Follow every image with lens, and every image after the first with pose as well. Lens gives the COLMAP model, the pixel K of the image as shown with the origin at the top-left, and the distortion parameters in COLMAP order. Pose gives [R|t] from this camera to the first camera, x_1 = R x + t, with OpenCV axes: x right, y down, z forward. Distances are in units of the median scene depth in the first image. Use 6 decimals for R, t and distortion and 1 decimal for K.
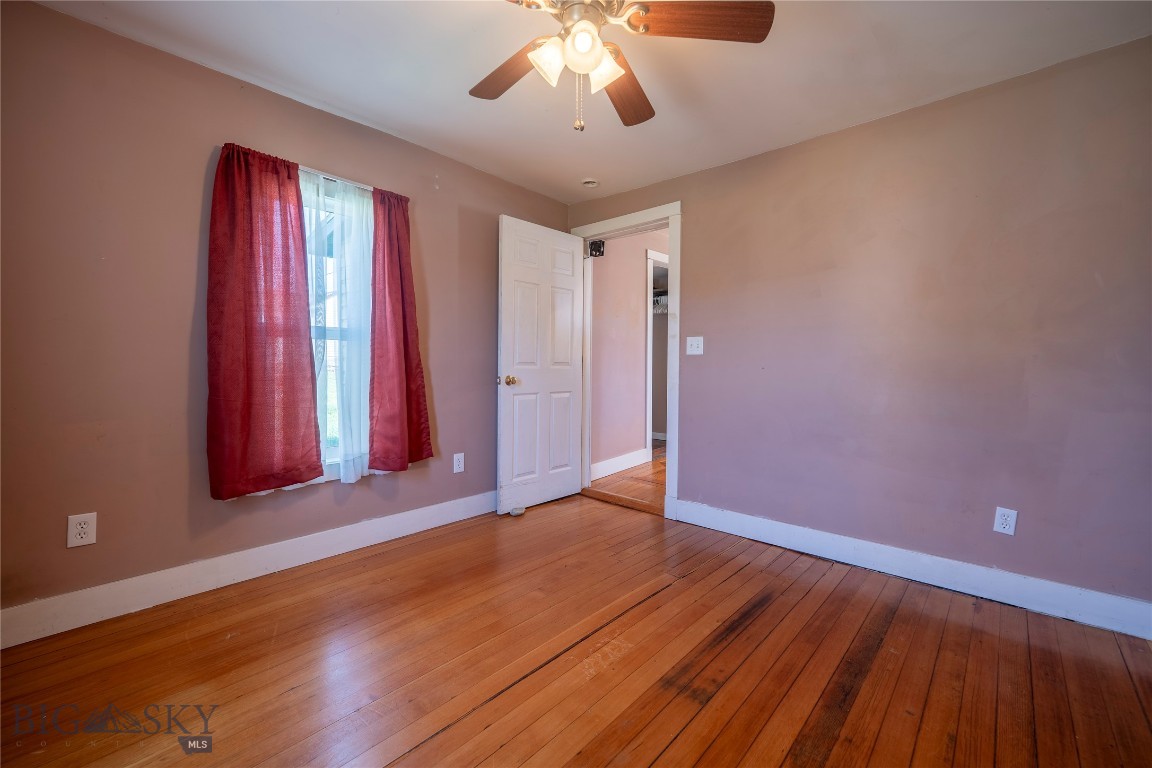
lens RADIAL K [[512.0, 0, 576.0], [0, 512.0, 384.0], [0, 0, 1]] dist [-0.001463, -0.000230]
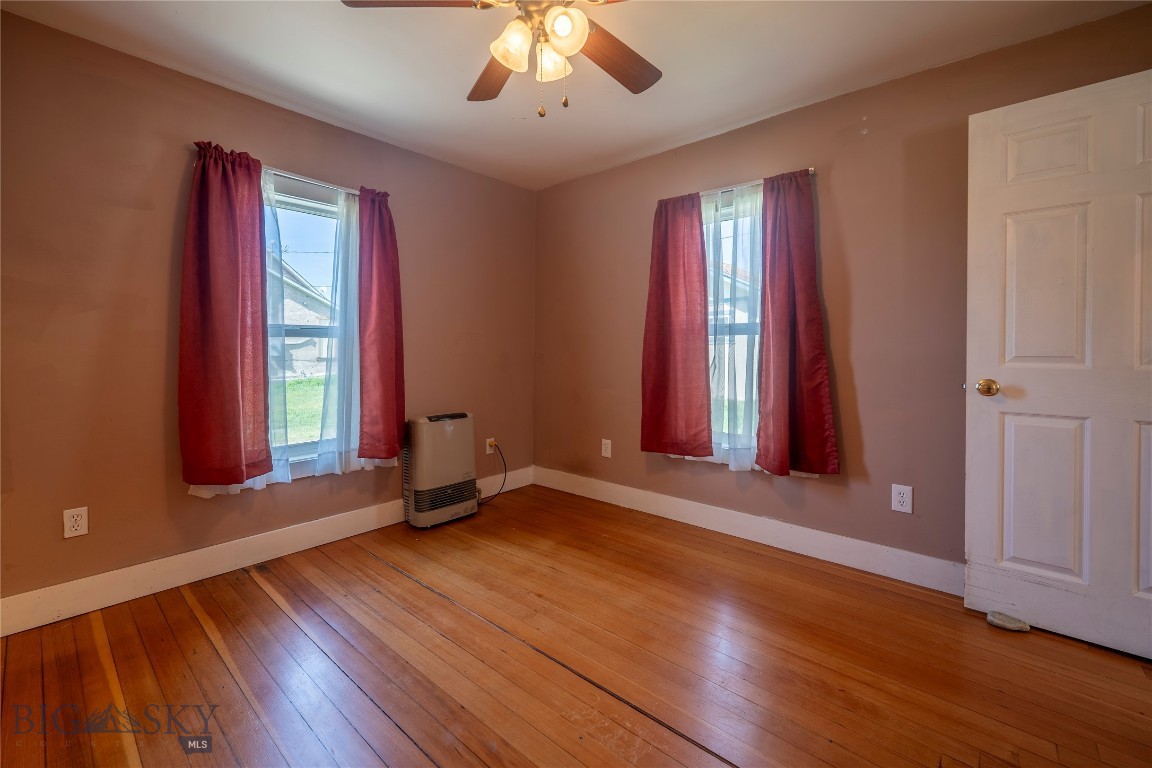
lens RADIAL K [[472.2, 0, 537.1], [0, 472.2, 359.5], [0, 0, 1]] dist [0.000067, 0.000022]
pose [[-0.055649, 0.007678, -0.998421, 0.535472], [-0.043955, 0.998982, 0.010132, -0.026568], [0.997482, 0.044449, -0.055254, 0.623994]]
